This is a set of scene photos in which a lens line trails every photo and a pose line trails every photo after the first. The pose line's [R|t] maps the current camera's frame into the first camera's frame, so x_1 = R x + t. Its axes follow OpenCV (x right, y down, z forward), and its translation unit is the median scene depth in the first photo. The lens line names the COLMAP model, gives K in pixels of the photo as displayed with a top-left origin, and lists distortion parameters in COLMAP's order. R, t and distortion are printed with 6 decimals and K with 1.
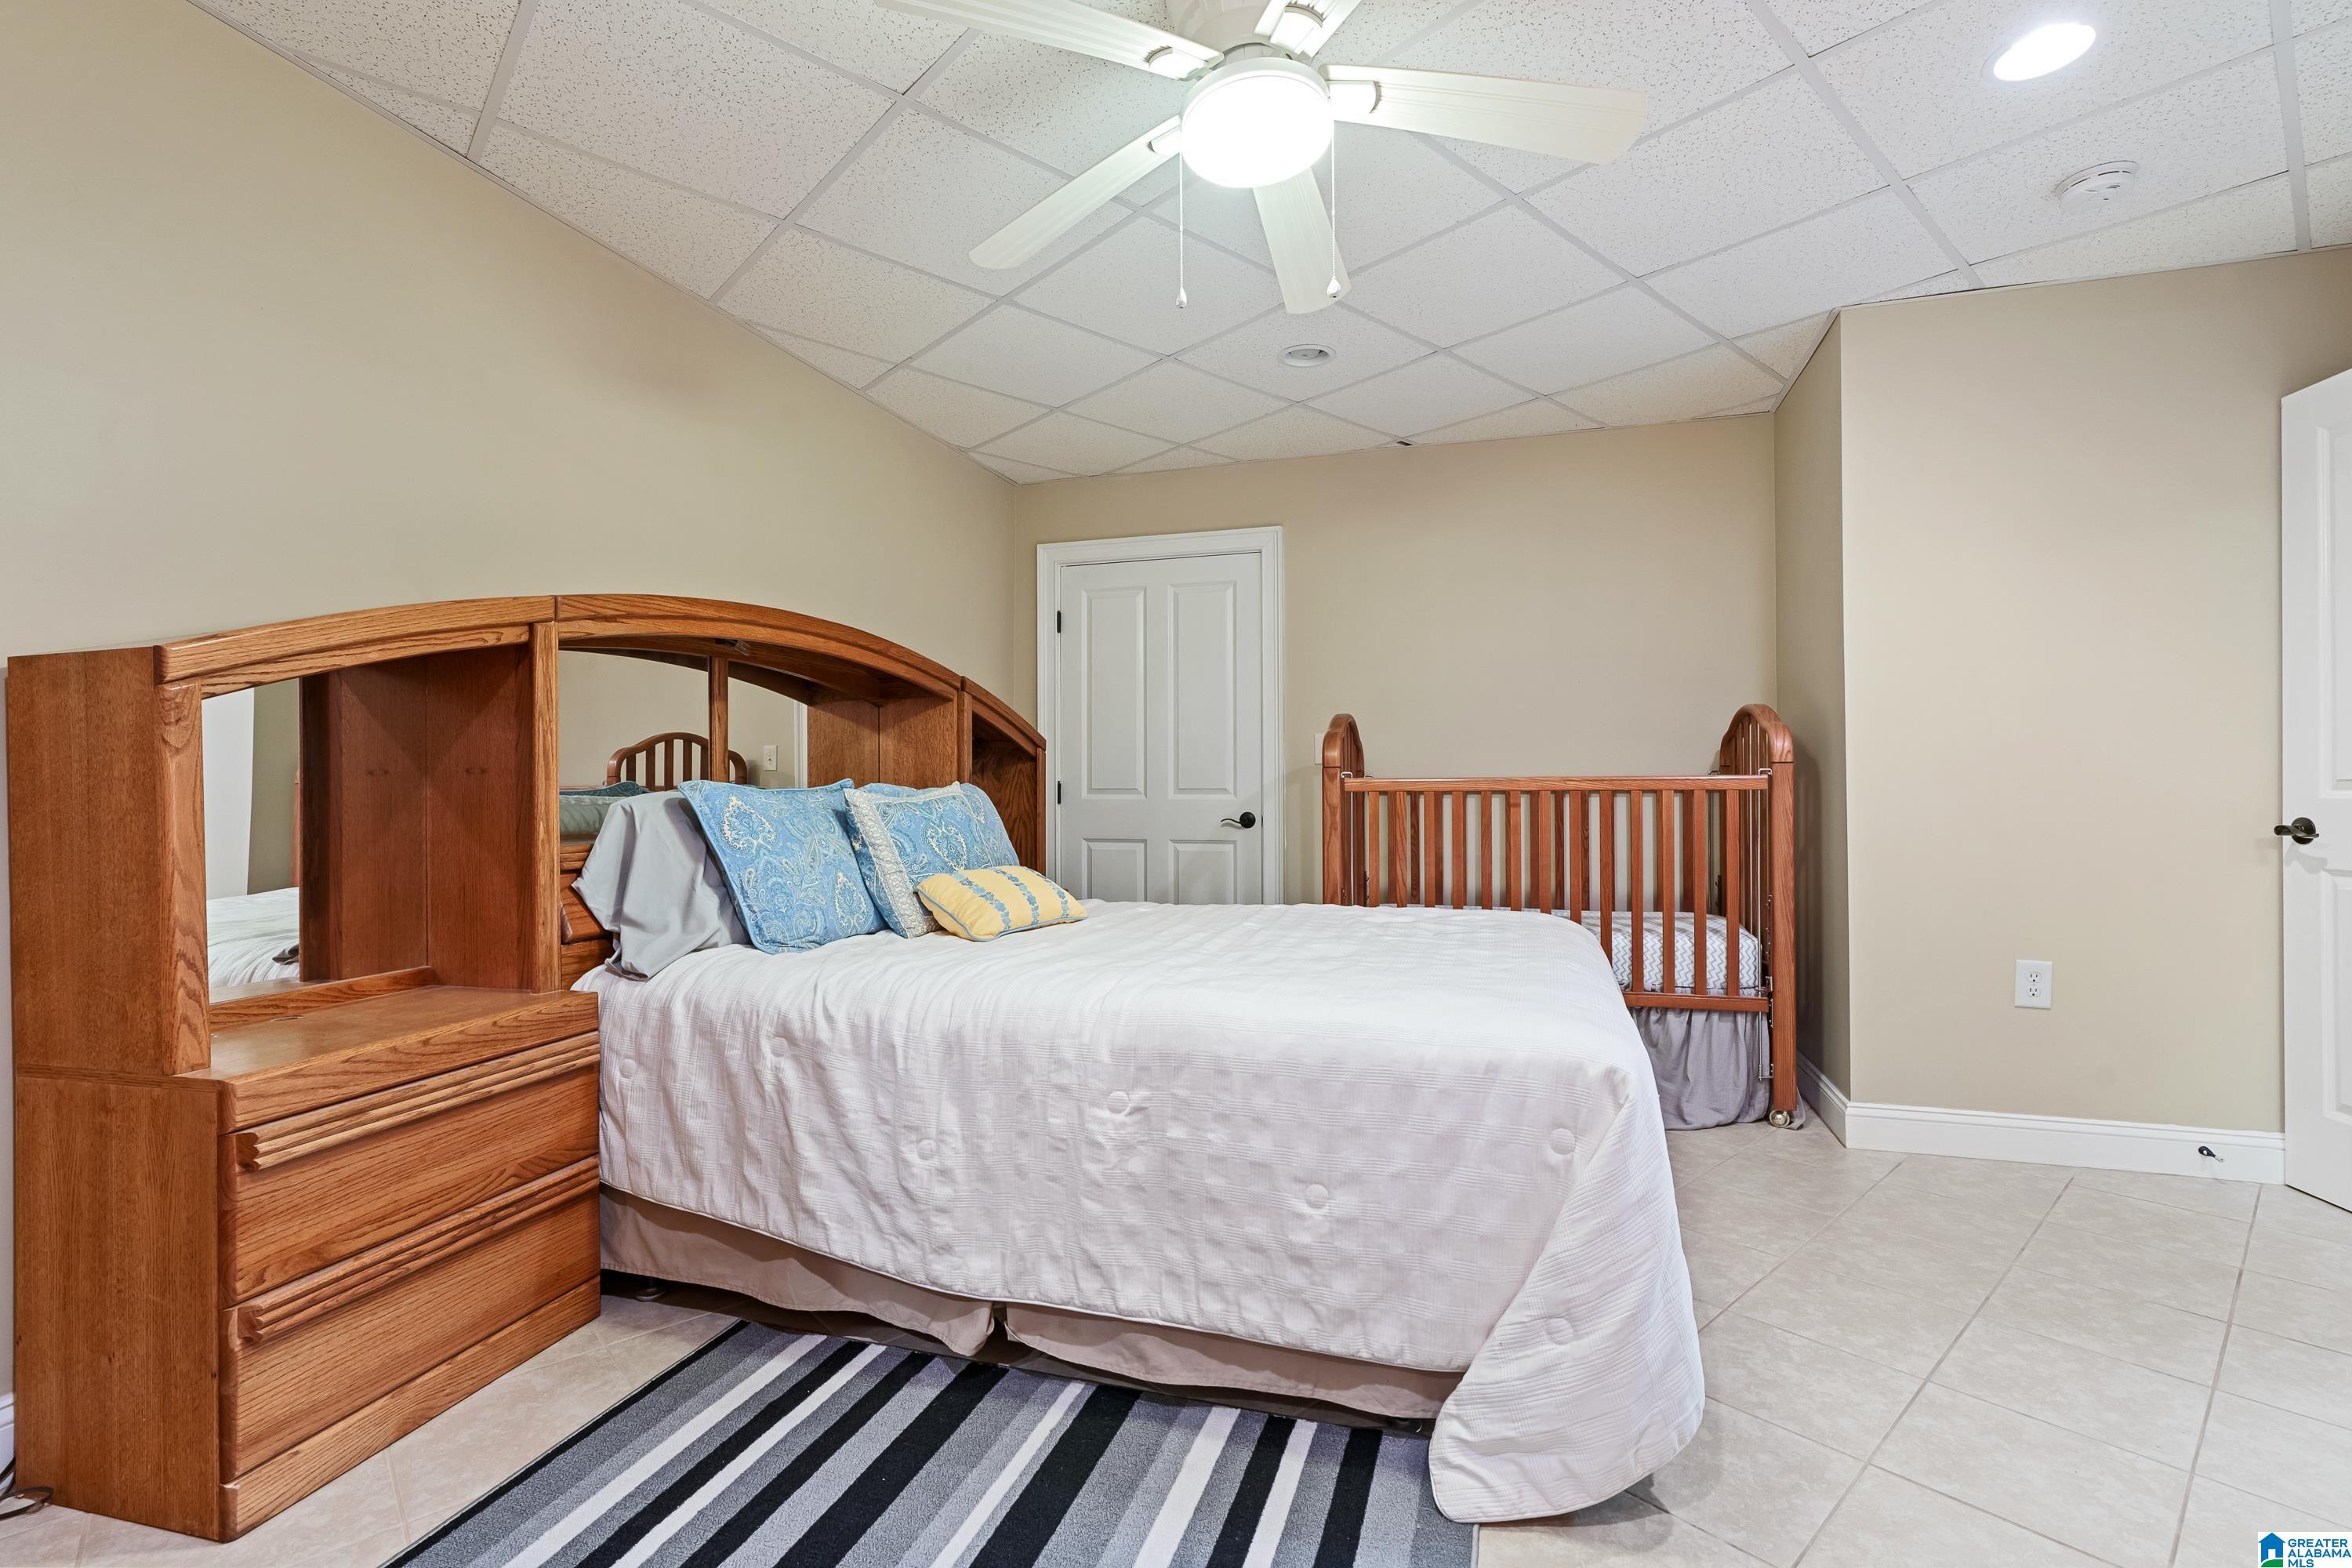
lens RADIAL K [[1085.8, 0, 1181.5], [0, 1085.8, 796.2], [0, 0, 1]] dist [-0.004953, 0.000597]
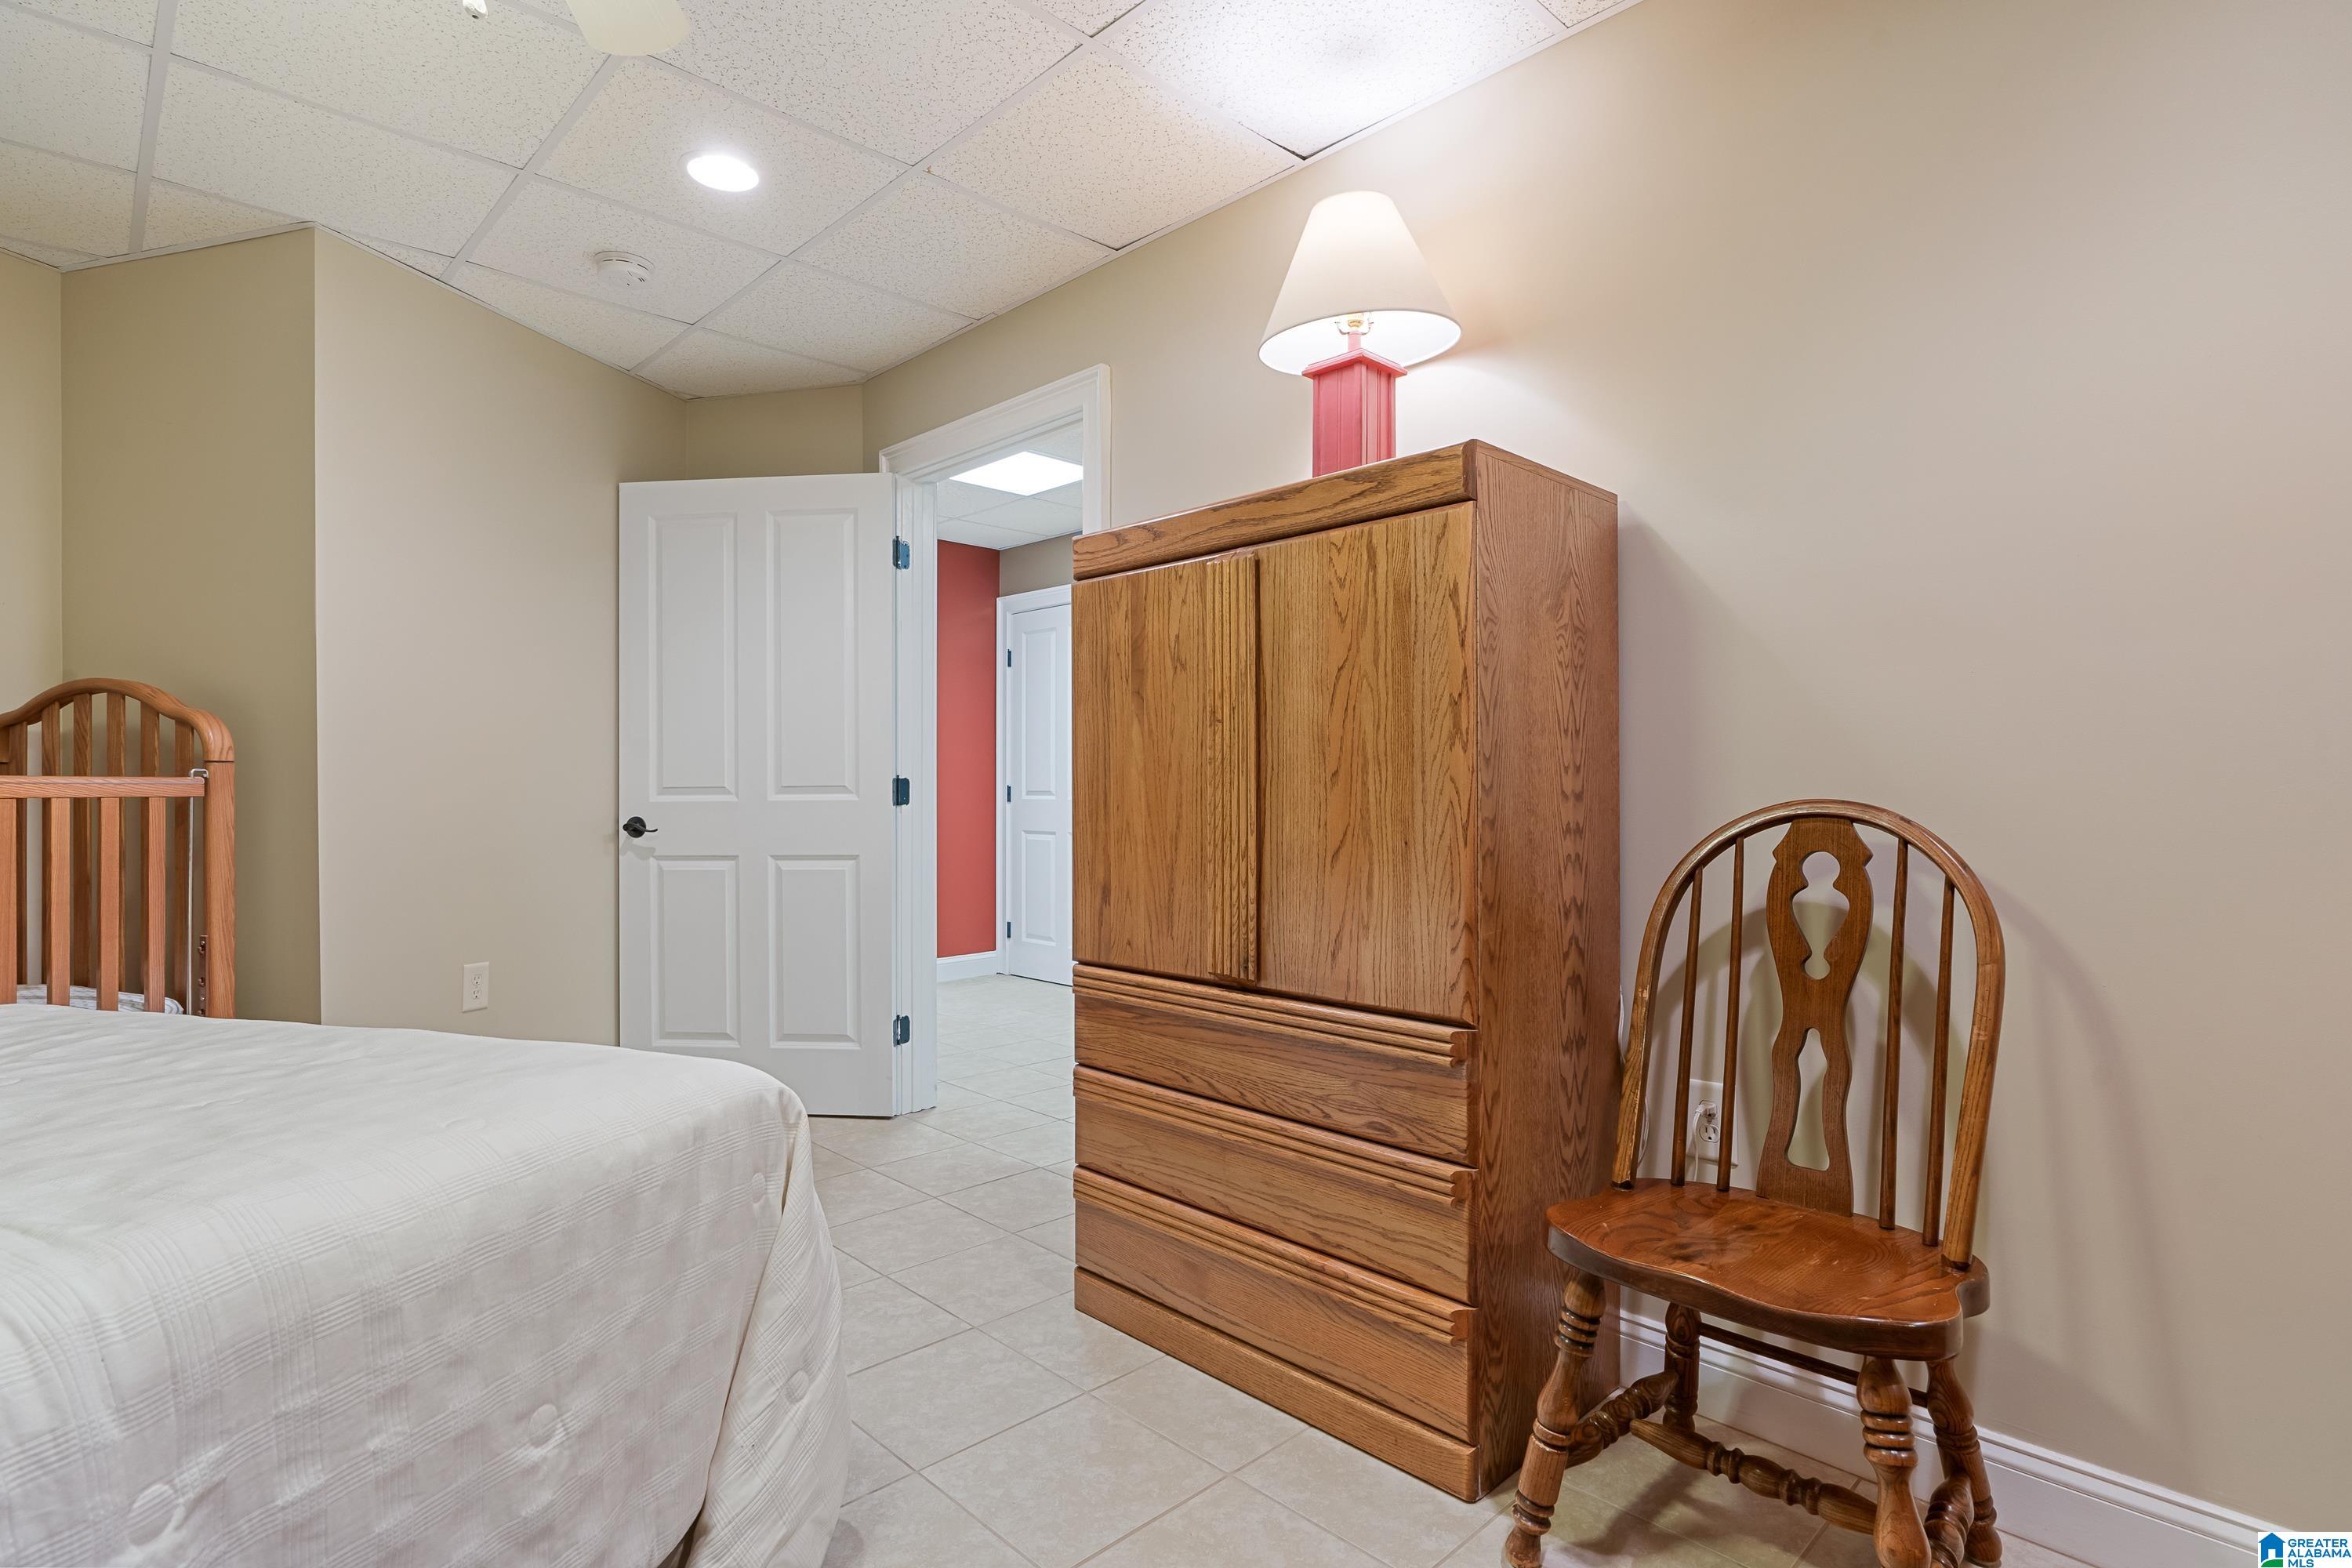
lens RADIAL K [[1173.9, 0, 1183.7], [0, 1173.9, 794.0], [0, 0, 1]] dist [-0.003478, -0.000269]
pose [[-0.051368, -0.000963, 0.998679, -0.494982], [0.012781, 0.999917, 0.001622, -0.001560], [-0.998598, 0.012847, -0.051352, 0.548567]]
